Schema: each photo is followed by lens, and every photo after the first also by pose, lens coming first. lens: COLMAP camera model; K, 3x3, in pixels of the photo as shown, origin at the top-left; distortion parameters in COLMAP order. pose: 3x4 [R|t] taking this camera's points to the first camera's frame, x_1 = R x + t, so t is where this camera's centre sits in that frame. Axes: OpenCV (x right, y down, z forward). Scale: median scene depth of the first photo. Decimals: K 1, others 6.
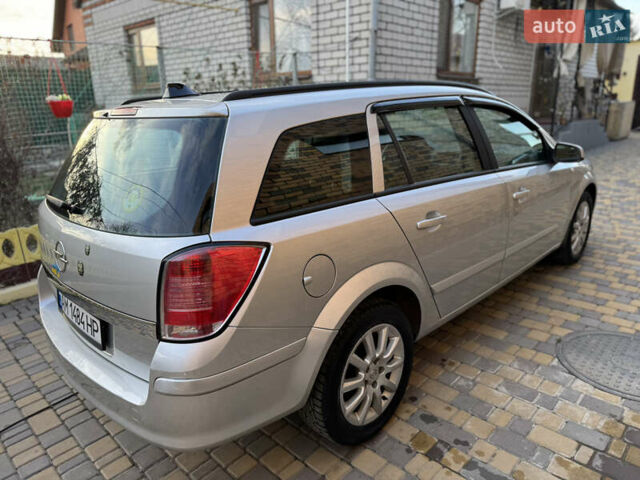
lens RADIAL K [[448.8, 0, 320.0], [0, 448.8, 240.0], [0, 0, 1]] dist [0.006077, -0.003116]
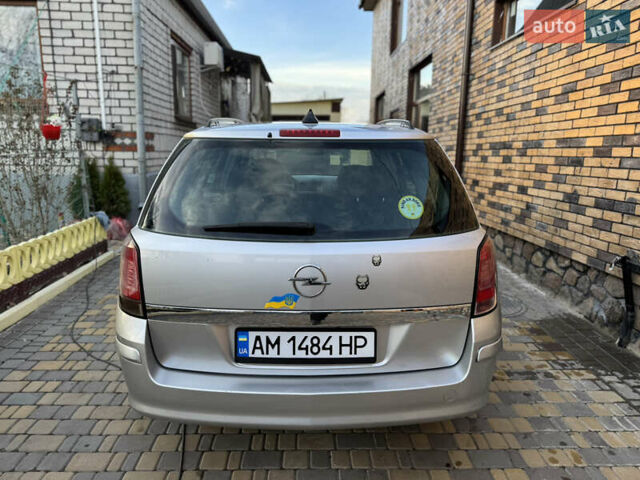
lens RADIAL K [[448.8, 0, 320.0], [0, 448.8, 240.0], [0, 0, 1]] dist [0.006077, -0.003116]
pose [[0.699003, -0.109216, 0.706729, -0.692505], [0.175556, 0.984234, -0.021536, -0.015602], [-0.693235, 0.139124, 0.707156, 0.182748]]
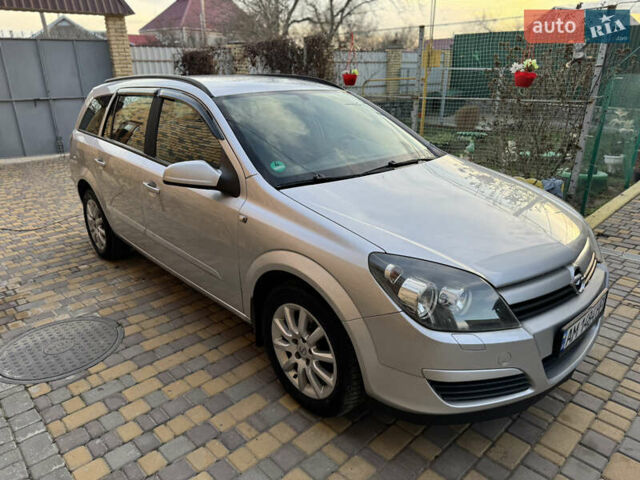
lens RADIAL K [[448.8, 0, 320.0], [0, 448.8, 240.0], [0, 0, 1]] dist [0.006077, -0.003116]
pose [[-0.035757, 0.373054, -0.927120, 1.267887], [-0.276580, 0.887783, 0.367893, -0.425157], [0.960326, 0.269577, 0.071435, 1.175156]]
